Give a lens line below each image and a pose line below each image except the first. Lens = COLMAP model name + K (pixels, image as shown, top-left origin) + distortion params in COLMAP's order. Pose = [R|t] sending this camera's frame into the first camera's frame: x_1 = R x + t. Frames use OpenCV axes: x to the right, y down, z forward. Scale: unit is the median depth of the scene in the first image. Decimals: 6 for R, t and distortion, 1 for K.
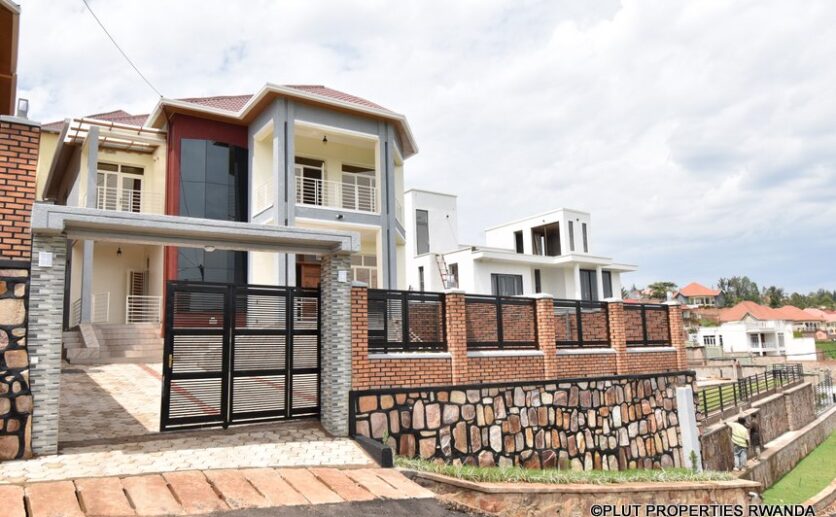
lens RADIAL K [[613.2, 0, 417.6], [0, 613.2, 260.6], [0, 0, 1]] dist [-0.007858, -0.001326]
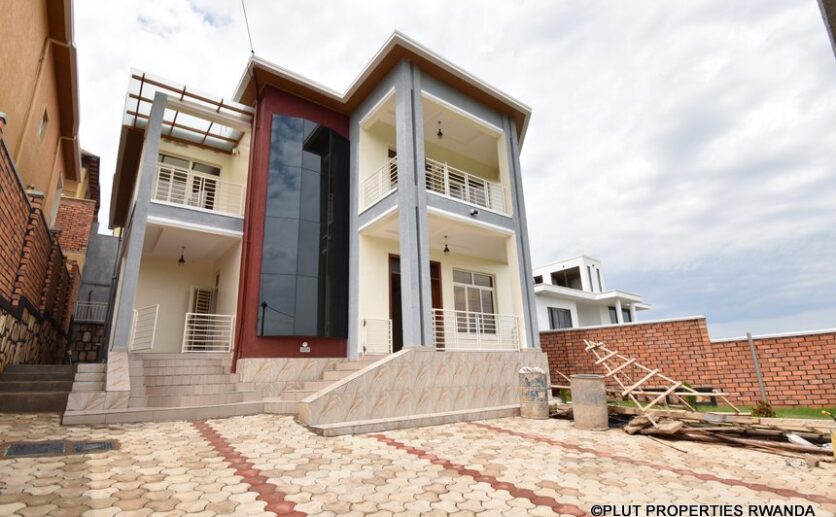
lens RADIAL K [[411.5, 0, 417.4], [0, 411.5, 258.9], [0, 0, 1]] dist [0.005706, 0.000384]
pose [[0.998843, 0.009155, 0.047216, -0.210031], [-0.002615, 0.990603, -0.136745, 0.055804], [-0.048024, 0.136463, 0.989480, 0.460596]]
